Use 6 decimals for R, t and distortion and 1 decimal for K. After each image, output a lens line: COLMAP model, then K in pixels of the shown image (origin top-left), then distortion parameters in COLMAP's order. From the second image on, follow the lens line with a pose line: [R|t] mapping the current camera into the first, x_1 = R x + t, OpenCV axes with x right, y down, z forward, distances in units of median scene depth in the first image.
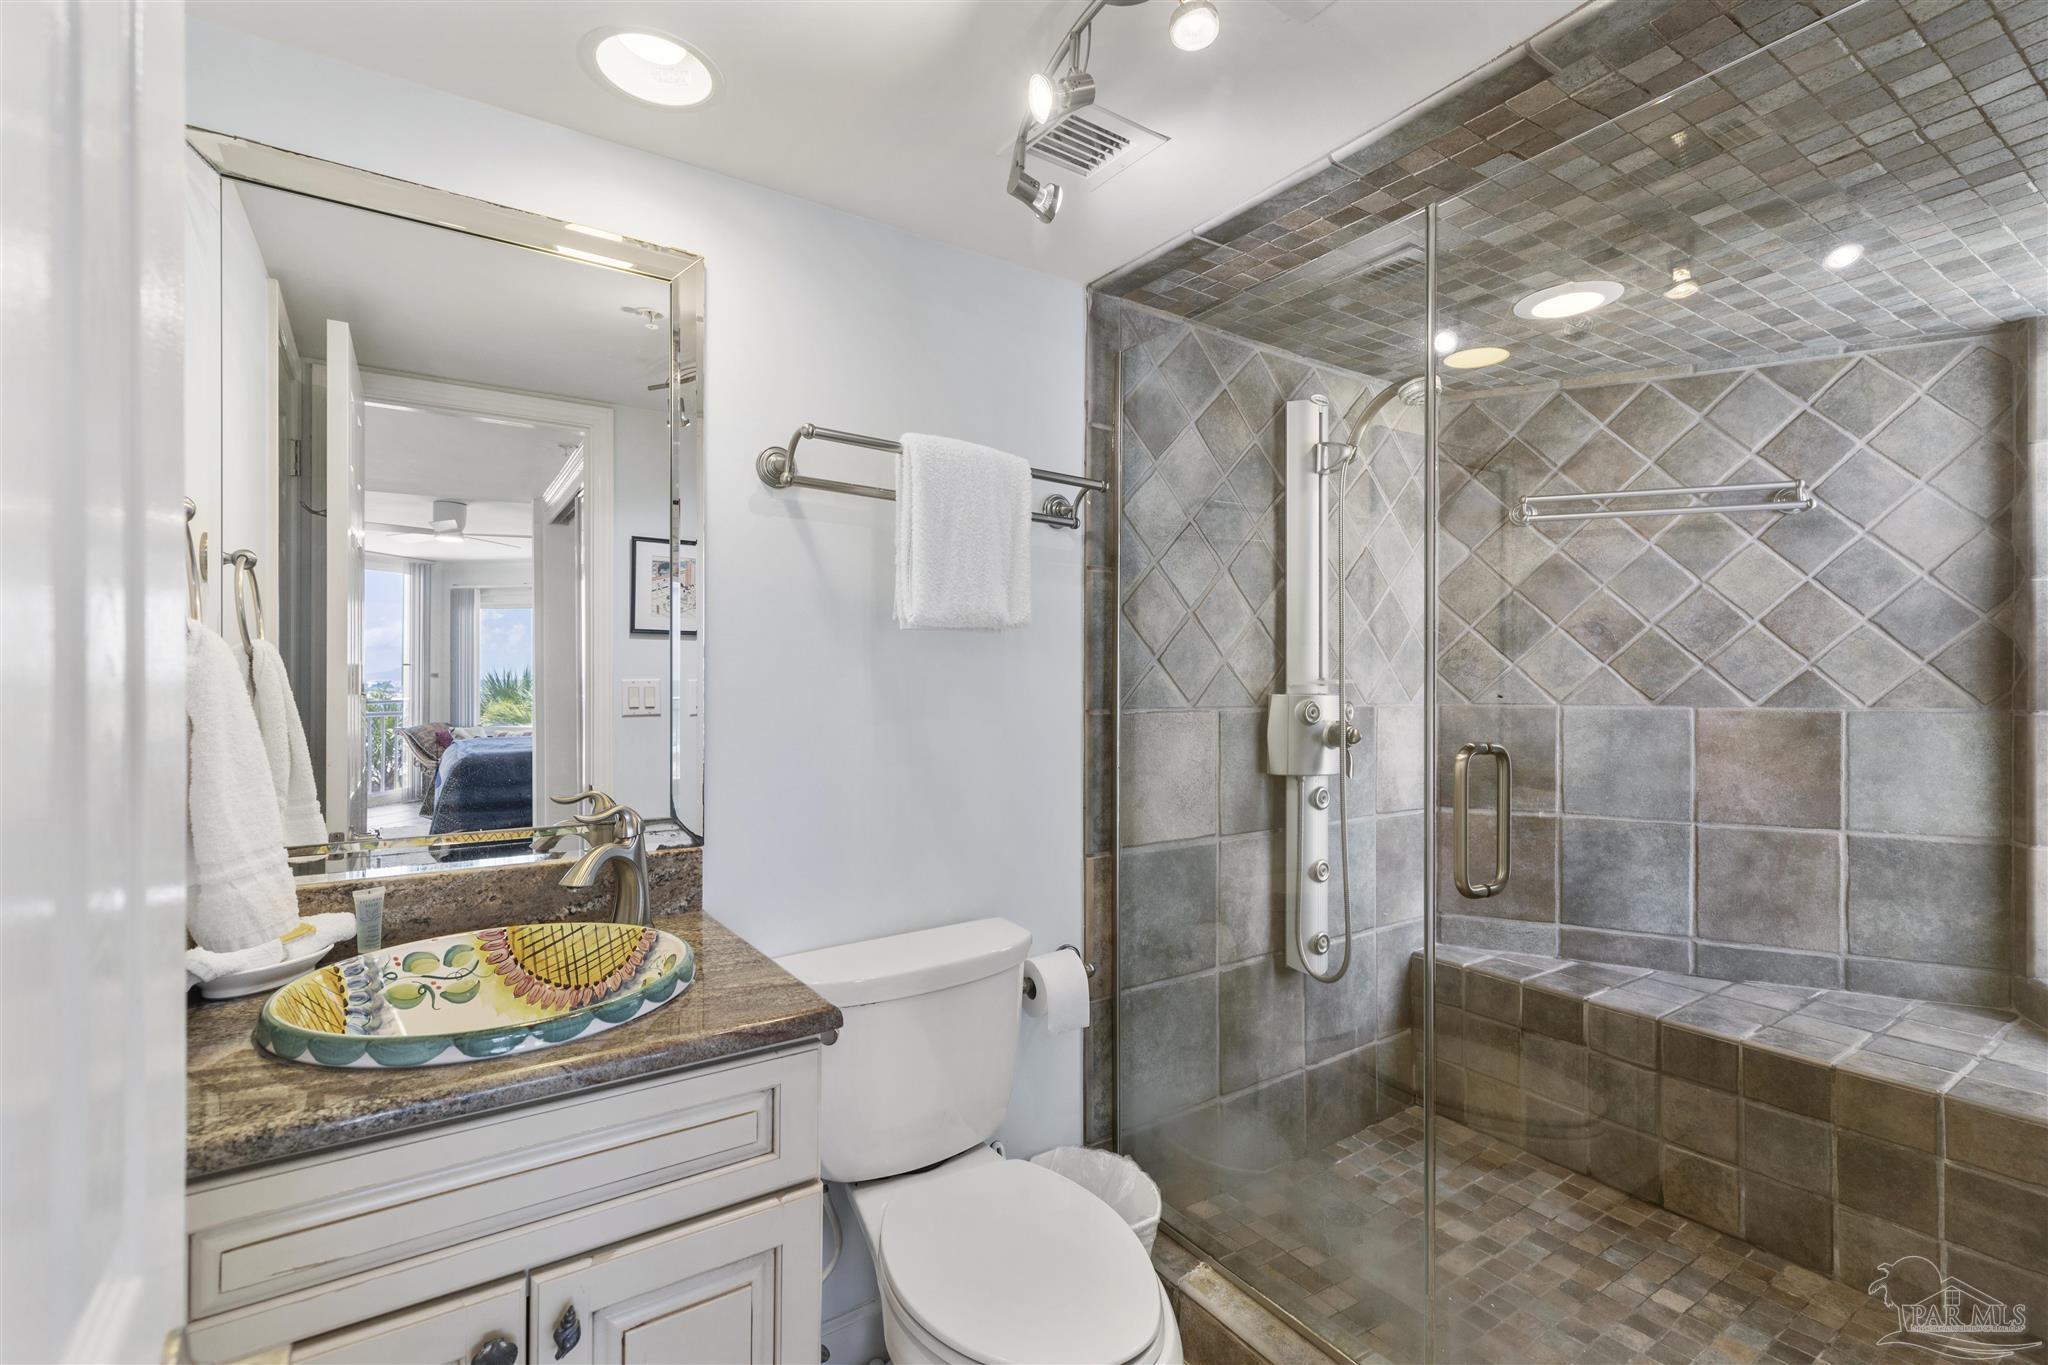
lens RADIAL K [[924.5, 0, 1028.6], [0, 924.5, 680.1], [0, 0, 1]] dist [0.000893, -0.000848]
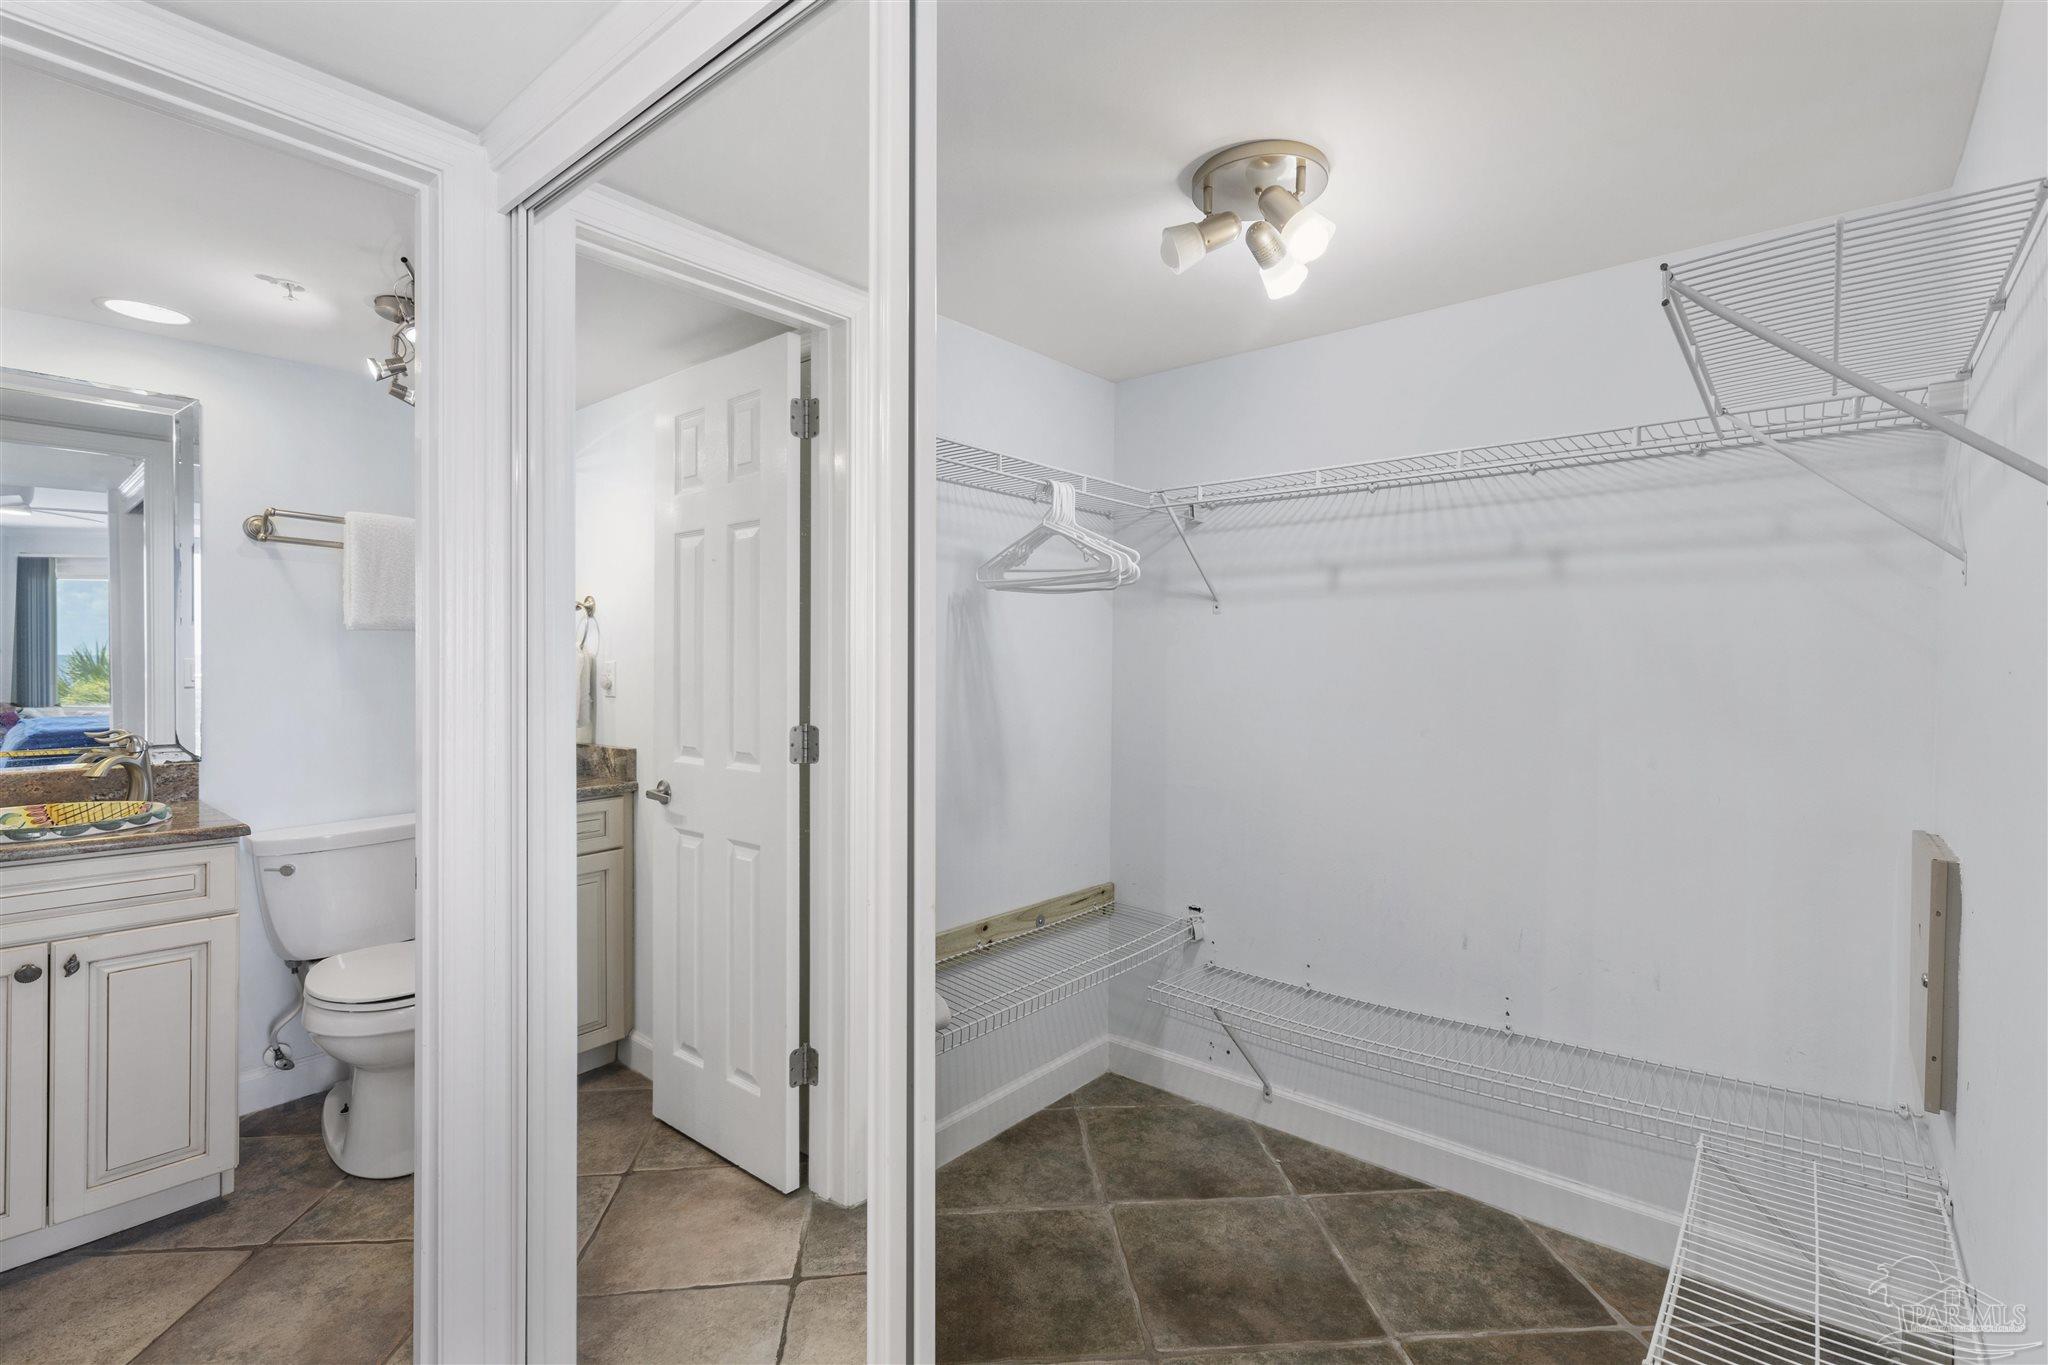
lens RADIAL K [[924.5, 0, 1025.1], [0, 924.5, 669.4], [0, 0, 1]] dist [0.000893, -0.000848]
pose [[0.964284, 0.001741, 0.264865, 0.628570], [-0.004673, 0.999935, 0.010441, -0.006822], [-0.264830, -0.011306, 0.964229, -0.971555]]
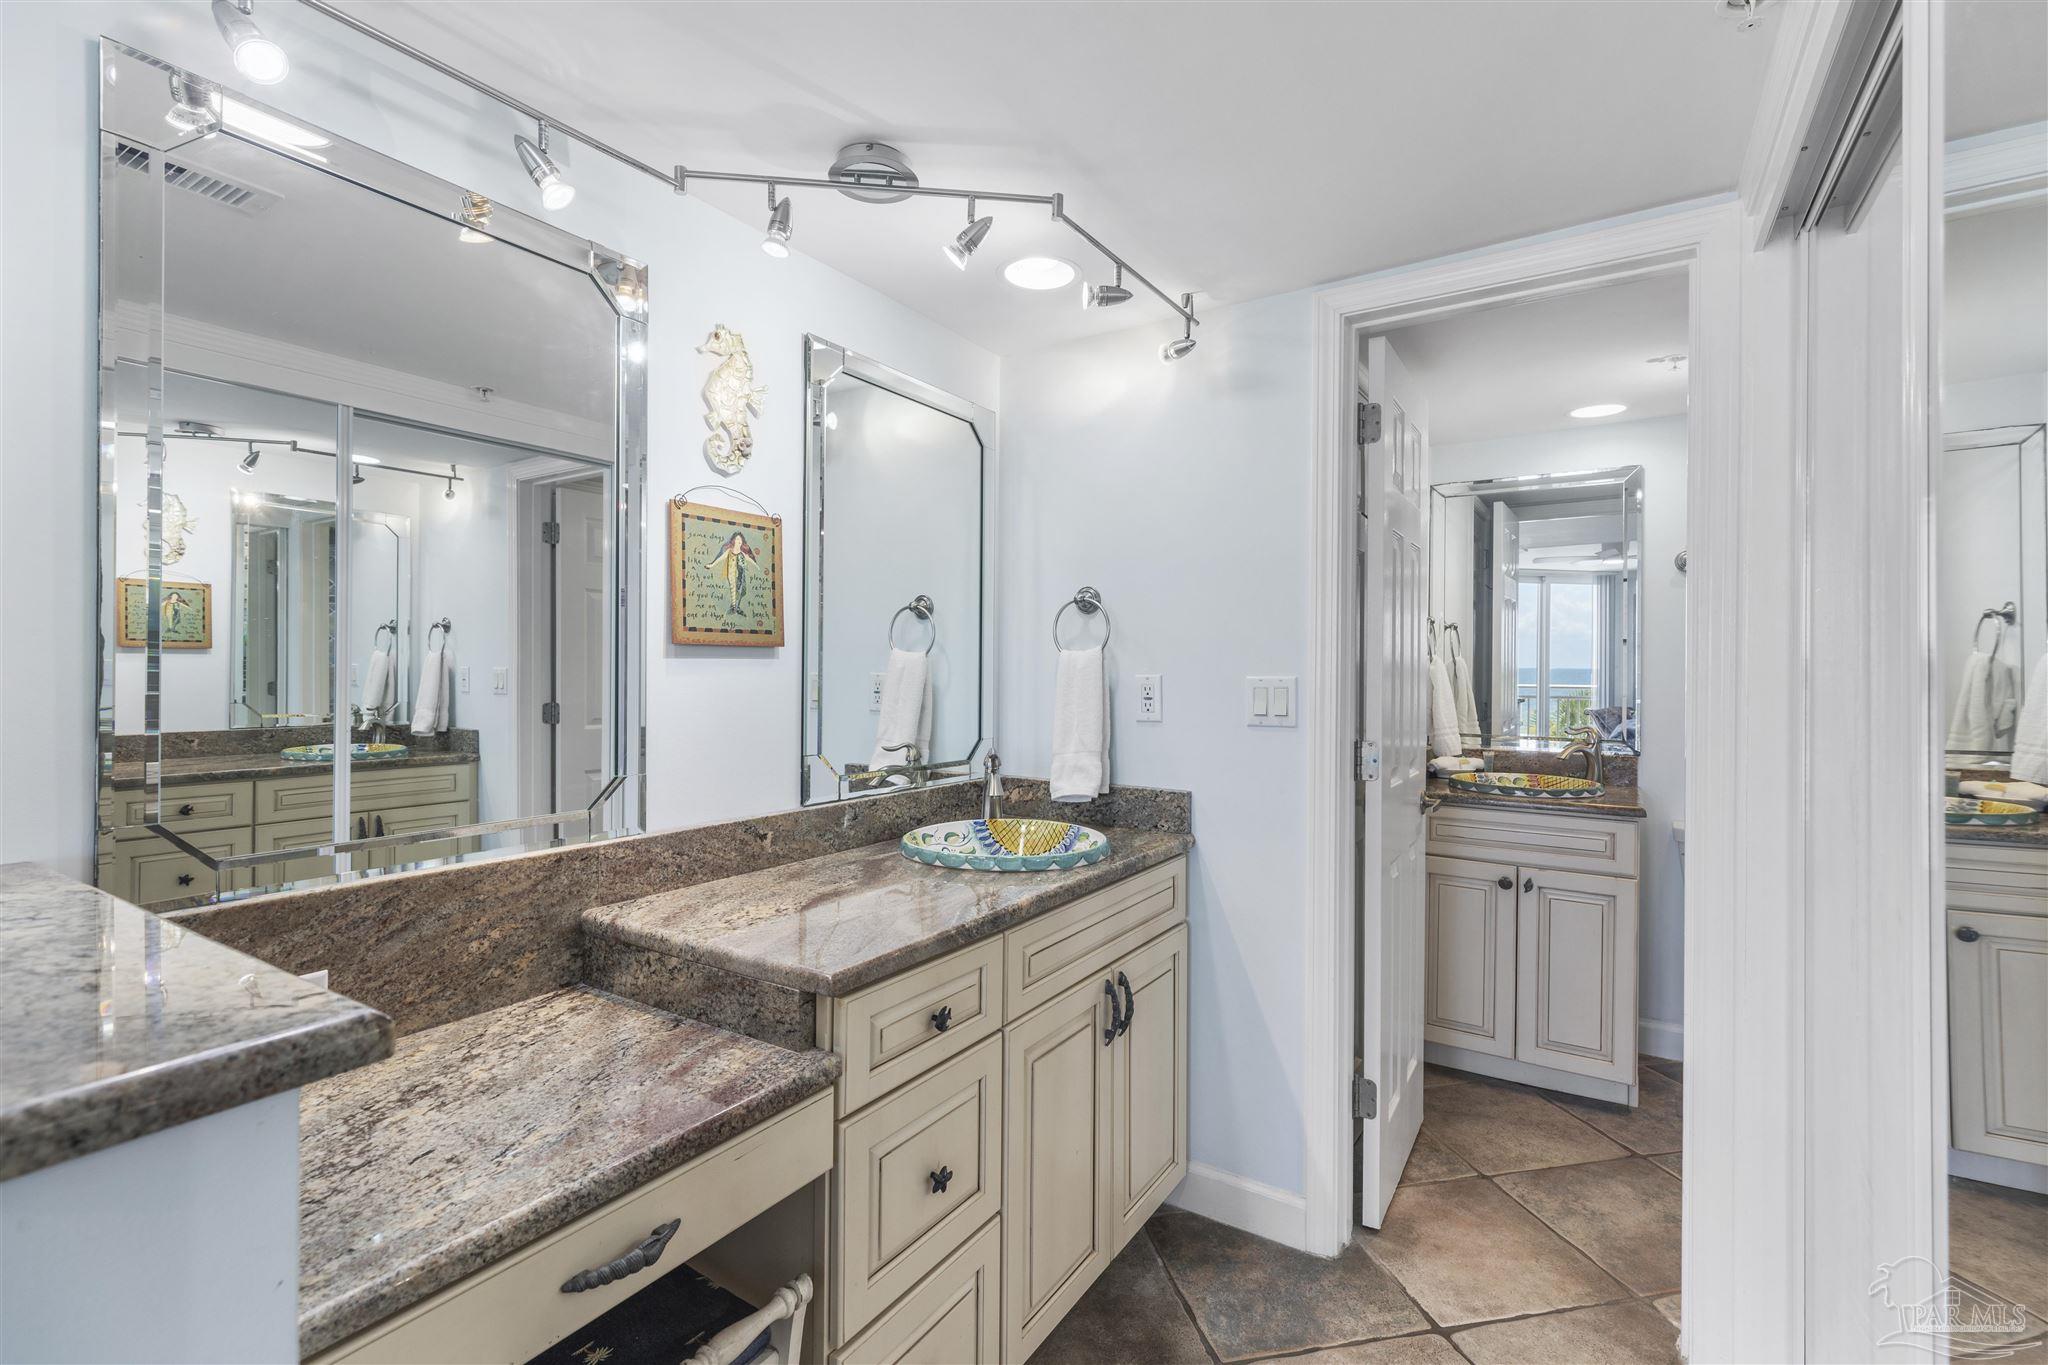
lens RADIAL K [[924.5, 0, 1028.8], [0, 924.5, 667.5], [0, 0, 1]] dist [0.000893, -0.000848]
pose [[0.390461, 0.004238, -0.920610, 1.001601], [-0.006810, 0.999975, 0.001715, -0.009116], [0.920594, 0.005600, 0.390481, -1.034258]]
